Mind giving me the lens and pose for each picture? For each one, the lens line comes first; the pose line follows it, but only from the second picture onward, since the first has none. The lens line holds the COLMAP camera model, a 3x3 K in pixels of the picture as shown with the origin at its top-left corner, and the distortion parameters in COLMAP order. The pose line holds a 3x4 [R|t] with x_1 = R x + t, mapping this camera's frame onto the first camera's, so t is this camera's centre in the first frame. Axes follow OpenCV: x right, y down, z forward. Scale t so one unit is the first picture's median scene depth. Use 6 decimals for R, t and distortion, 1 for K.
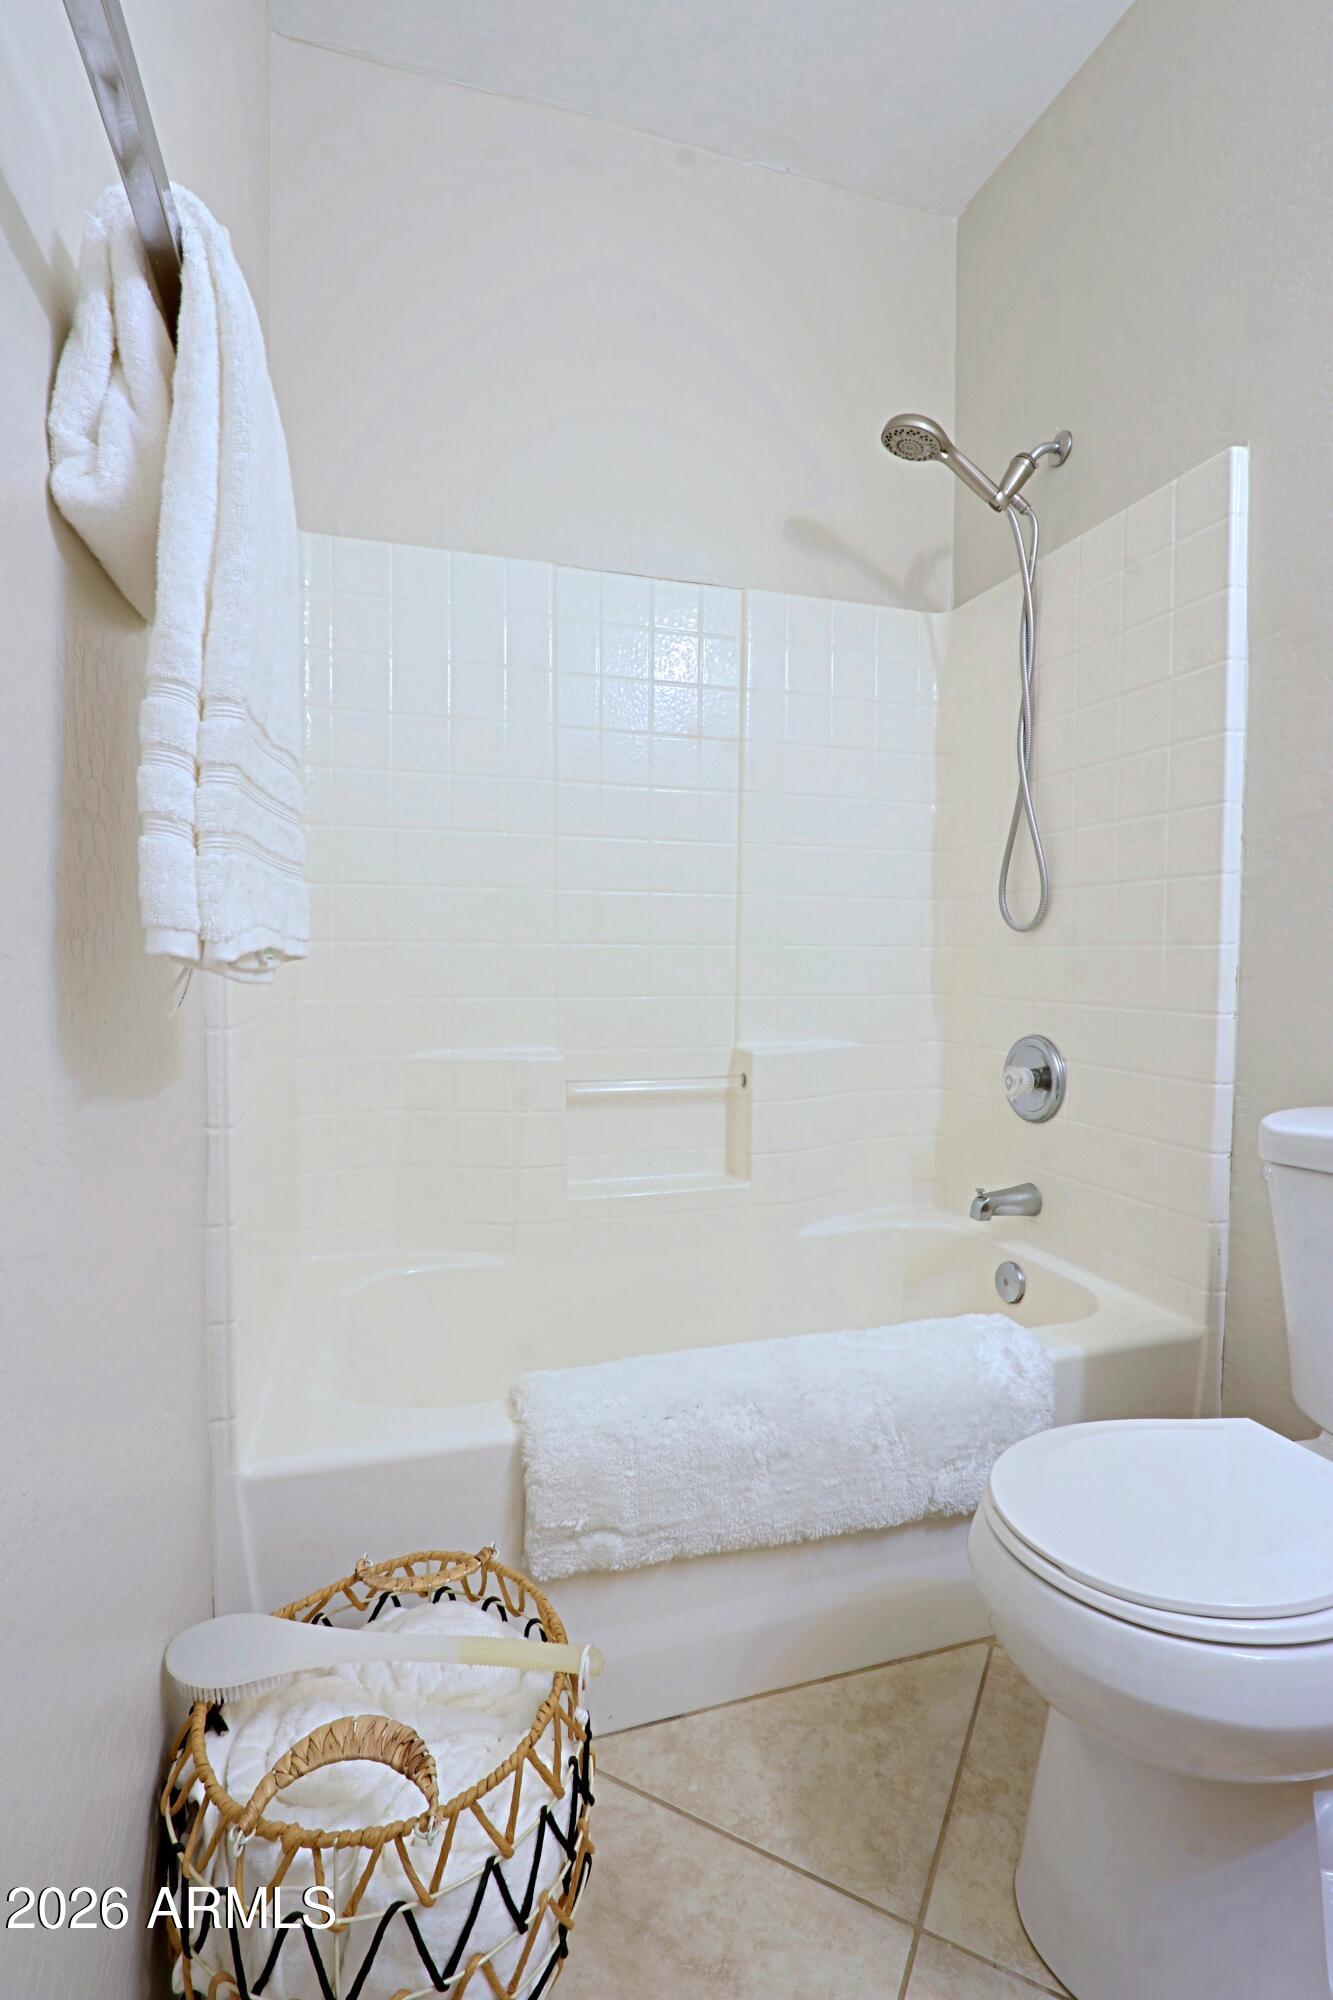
lens RADIAL K [[932.6, 0, 656.5], [0, 932.6, 991.5], [0, 0, 1]] dist [-0.022671, 0.004367]
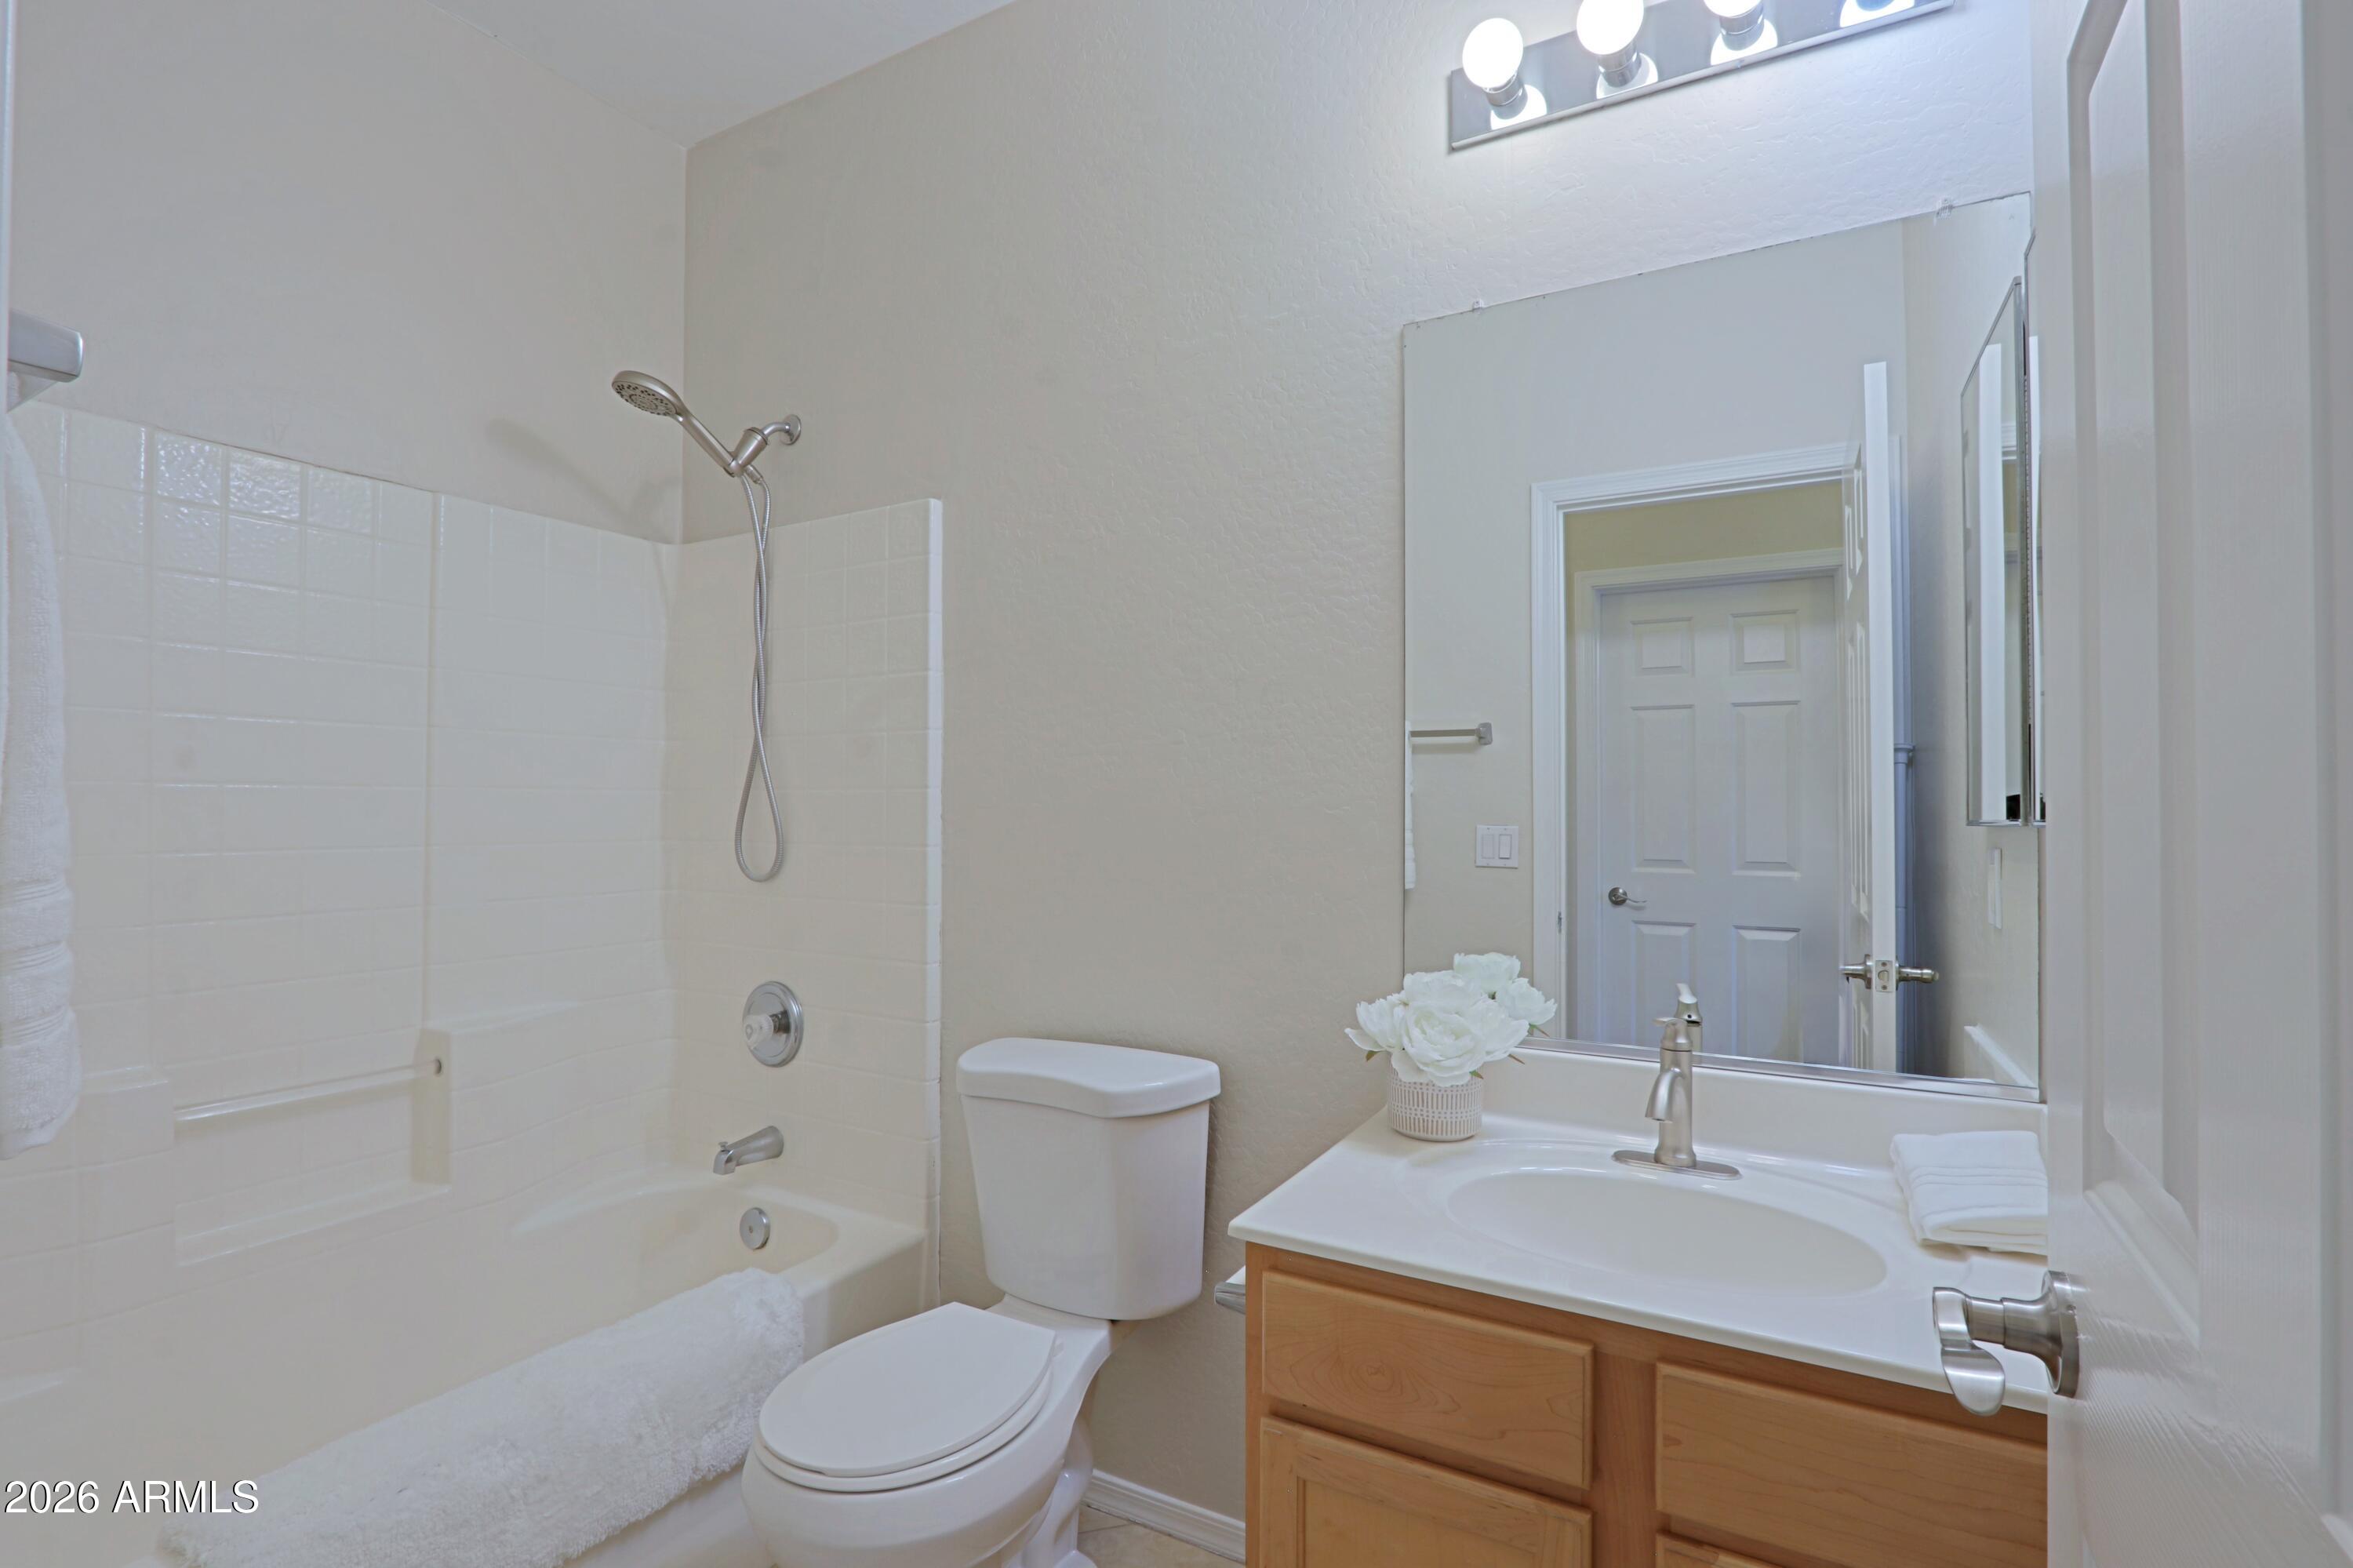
lens RADIAL K [[1097.3, 0, 1168.2], [0, 1097.3, 807.8], [0, 0, 1]] dist [-0.022671, 0.004367]
pose [[0.731455, -0.001522, 0.681888, -0.112116], [0.028237, 0.999207, -0.028059, -0.111566], [-0.681304, 0.039778, 0.730919, -0.219280]]
